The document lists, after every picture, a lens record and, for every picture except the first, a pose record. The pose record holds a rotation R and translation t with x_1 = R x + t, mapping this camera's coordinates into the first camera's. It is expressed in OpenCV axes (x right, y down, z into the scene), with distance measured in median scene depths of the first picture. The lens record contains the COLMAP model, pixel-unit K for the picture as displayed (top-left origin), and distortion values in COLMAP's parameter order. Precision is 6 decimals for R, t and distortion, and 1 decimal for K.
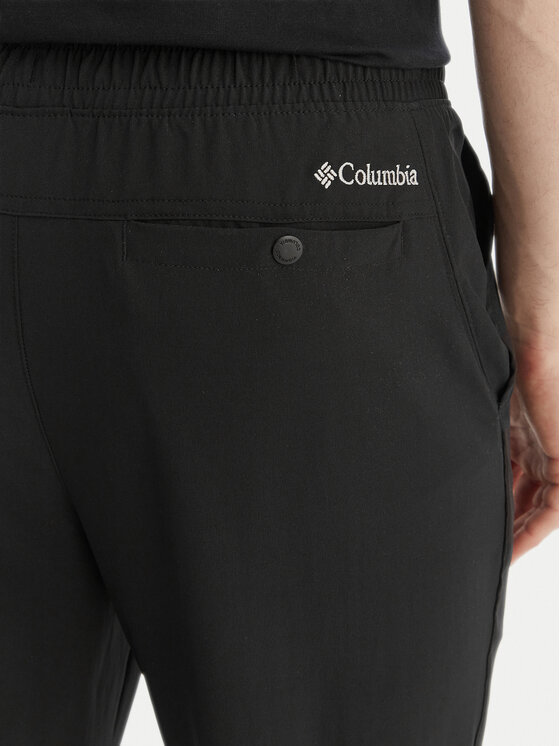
lens RADIAL K [[1049.9, 0, 278.7], [0, 1049.9, 372.7], [0, 0, 1]] dist [-0.001161, 0.000000]
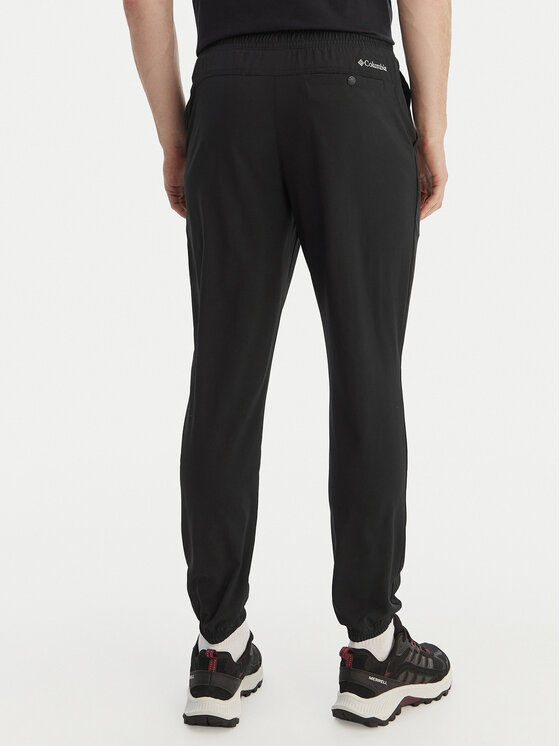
lens RADIAL K [[799.5, 0, 281.4], [0, 799.5, 373.2], [0, 0, 1]] dist [-0.007874, 0.000000]
pose [[0.999842, -0.017771, -0.000427, -0.234454], [0.017629, 0.994369, -0.104495, 1.097613], [0.002282, 0.104471, 0.994525, -1.541695]]
